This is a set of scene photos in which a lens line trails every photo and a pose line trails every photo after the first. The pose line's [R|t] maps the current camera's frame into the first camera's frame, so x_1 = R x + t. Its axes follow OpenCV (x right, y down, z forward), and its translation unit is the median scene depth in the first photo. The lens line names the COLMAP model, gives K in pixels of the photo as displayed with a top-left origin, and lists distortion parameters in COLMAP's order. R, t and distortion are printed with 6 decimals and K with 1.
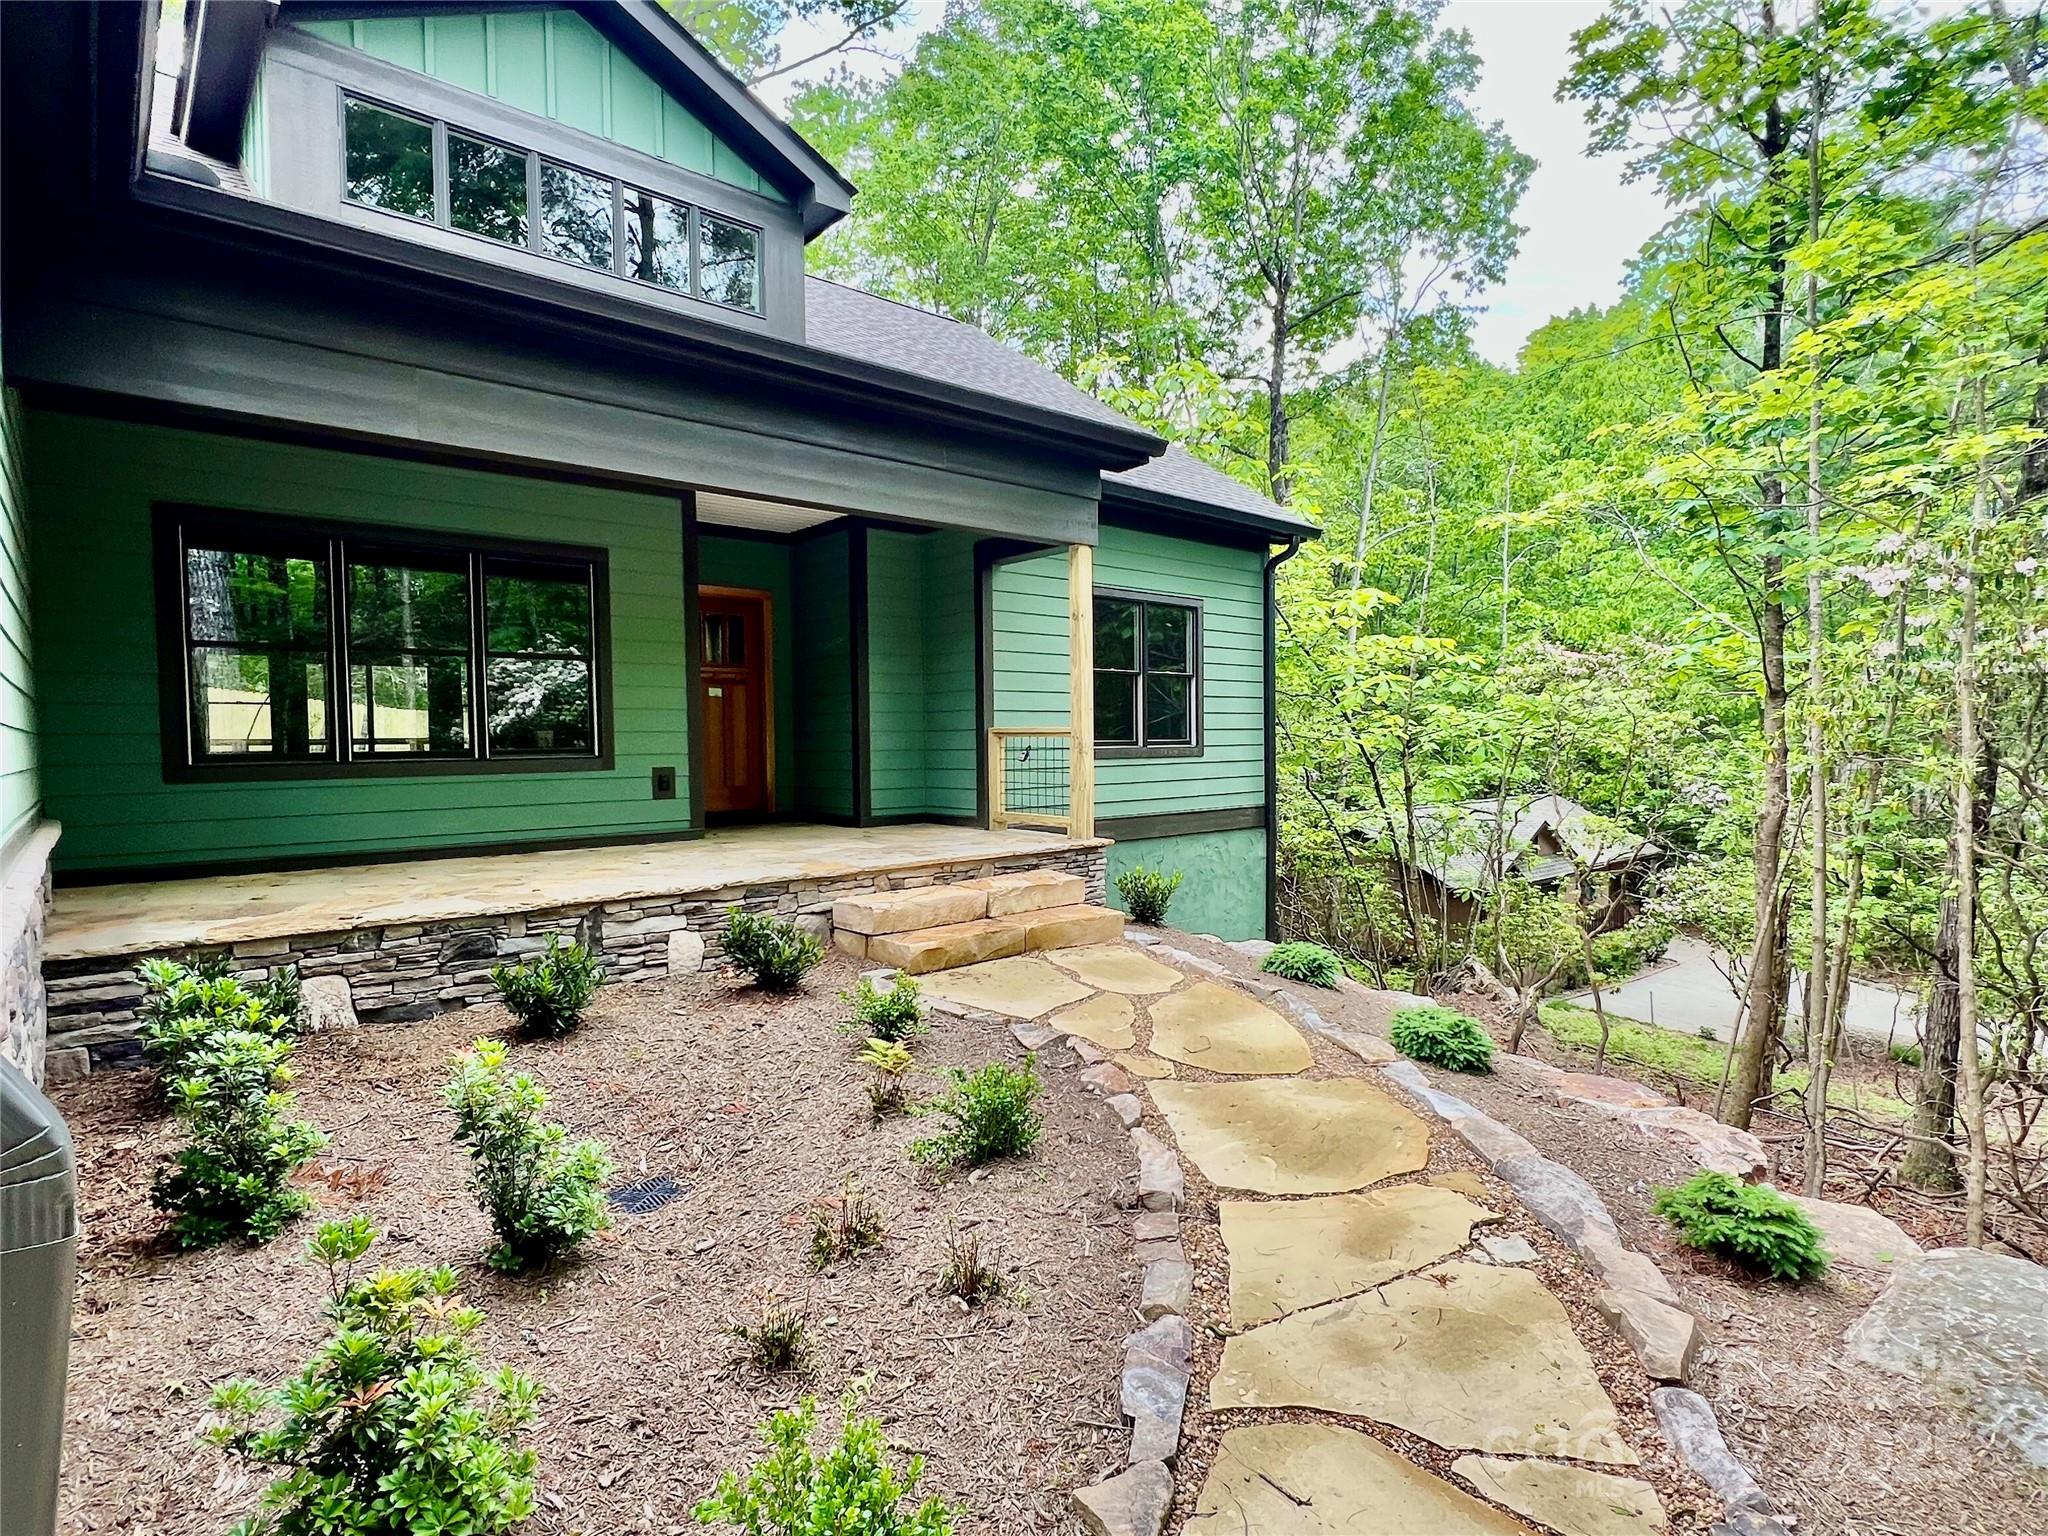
lens RADIAL K [[1064.1, 0, 1024.0], [0, 1064.1, 768.0], [0, 0, 1]] dist [-0.000658, -0.000131]
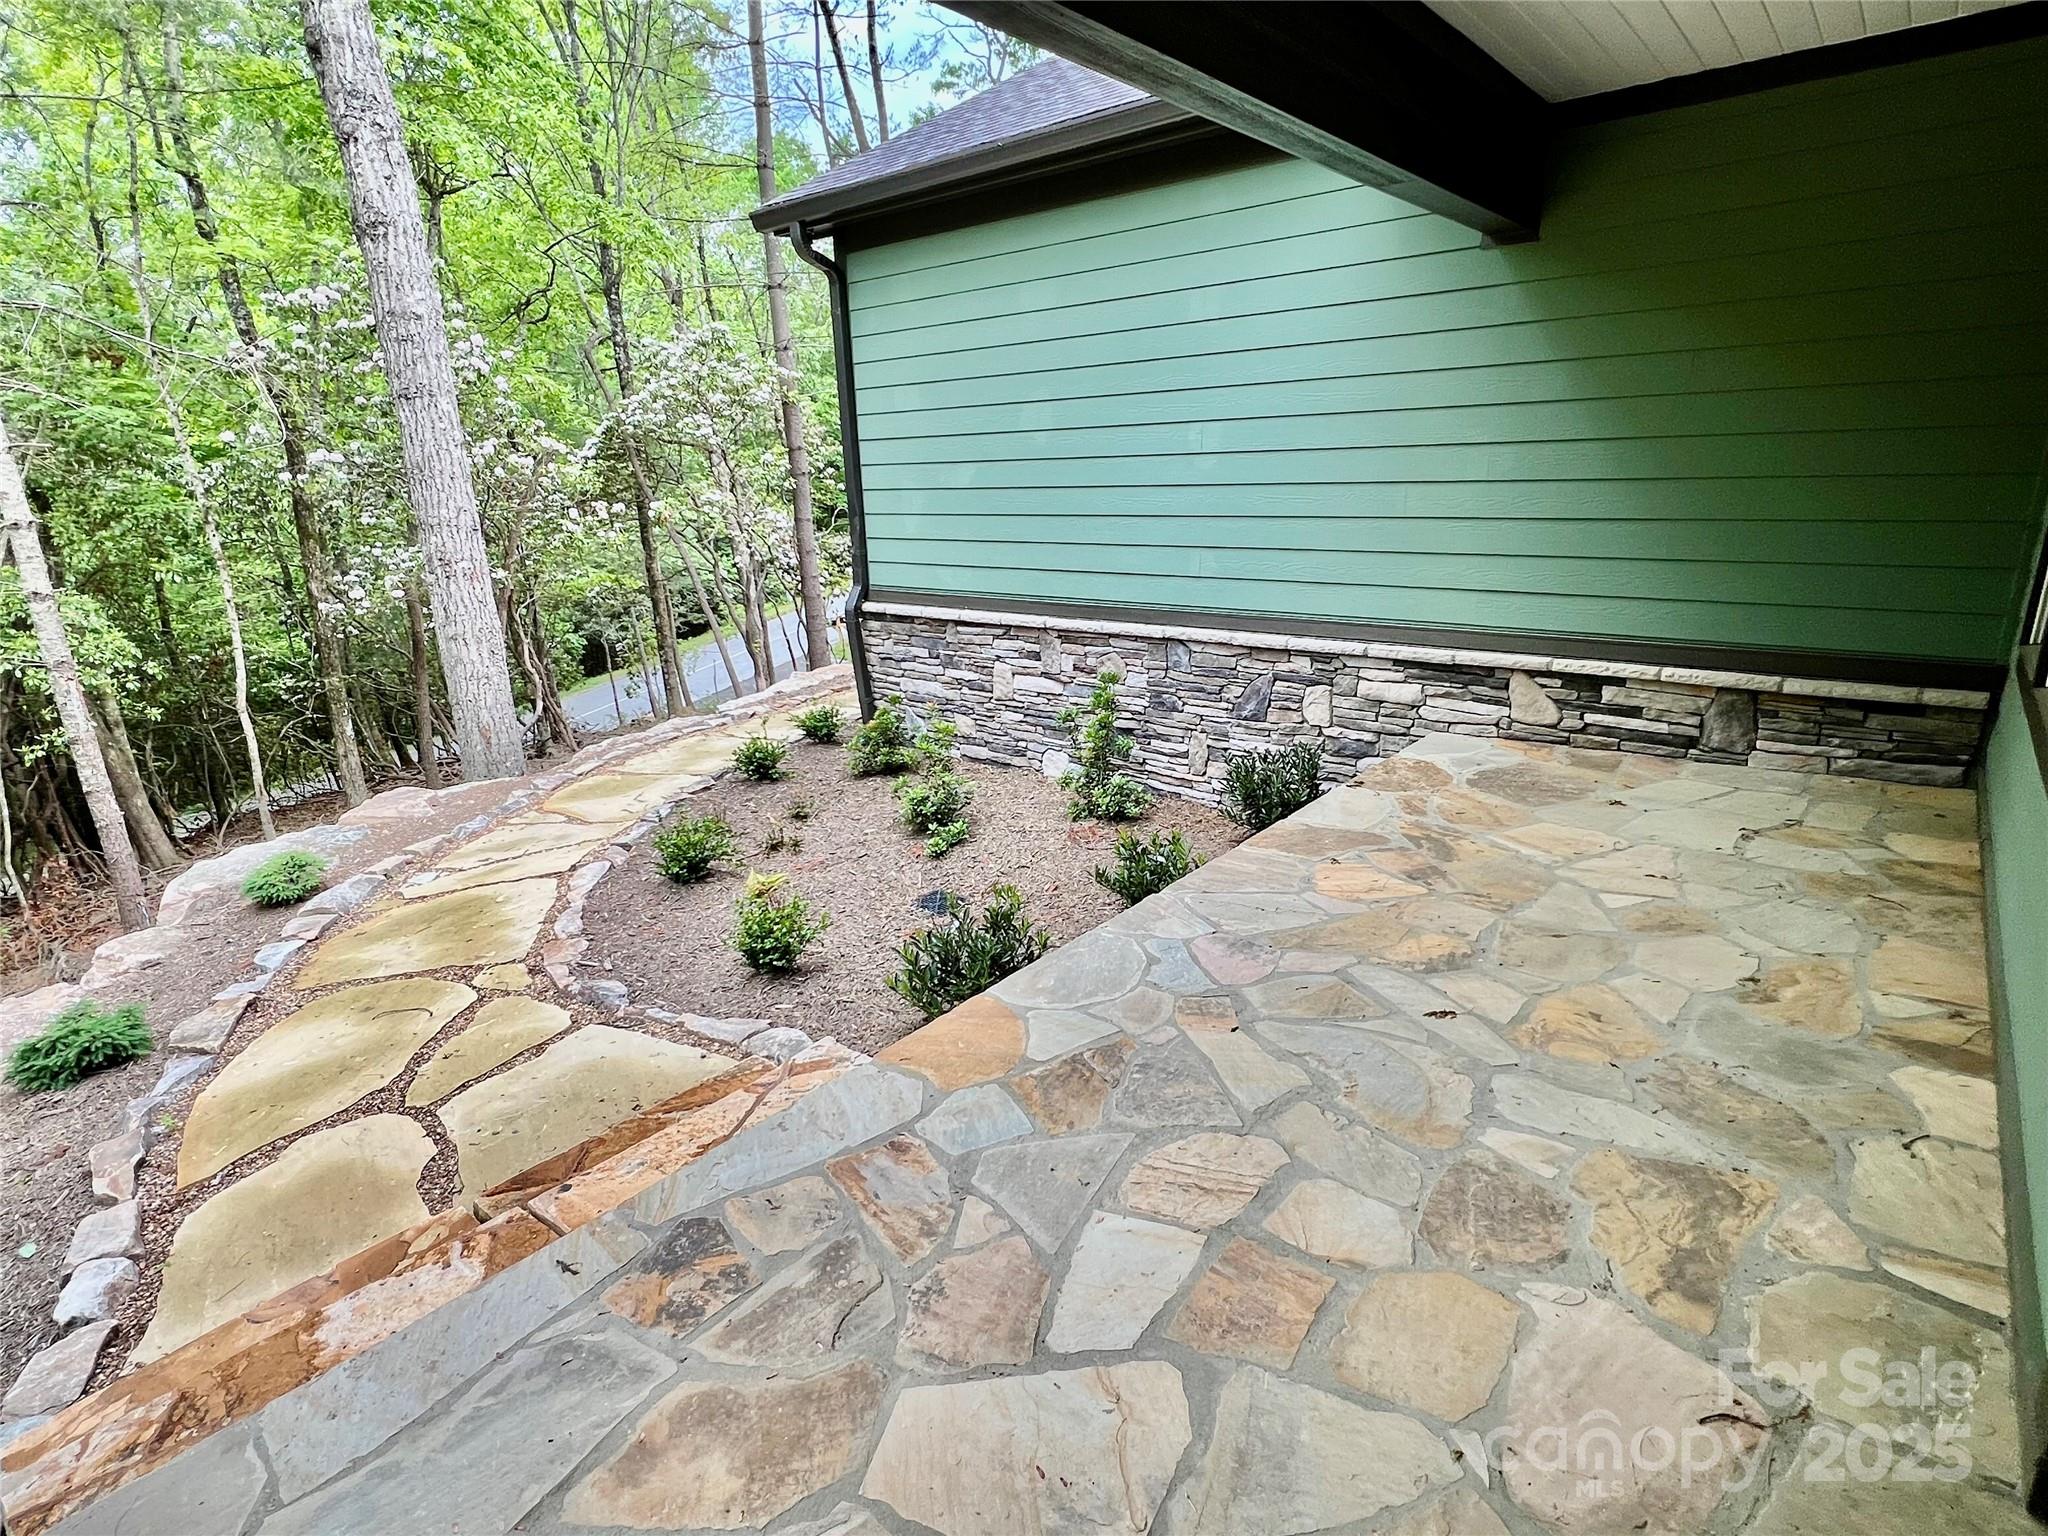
lens RADIAL K [[1064.1, 0, 1024.0], [0, 1064.1, 768.0], [0, 0, 1]] dist [-0.000658, -0.000131]
pose [[-0.986872, 0.087055, -0.136035, -0.265526], [0.042704, 0.952967, 0.300051, -0.186165], [0.155758, 0.290303, -0.944173, 2.206166]]
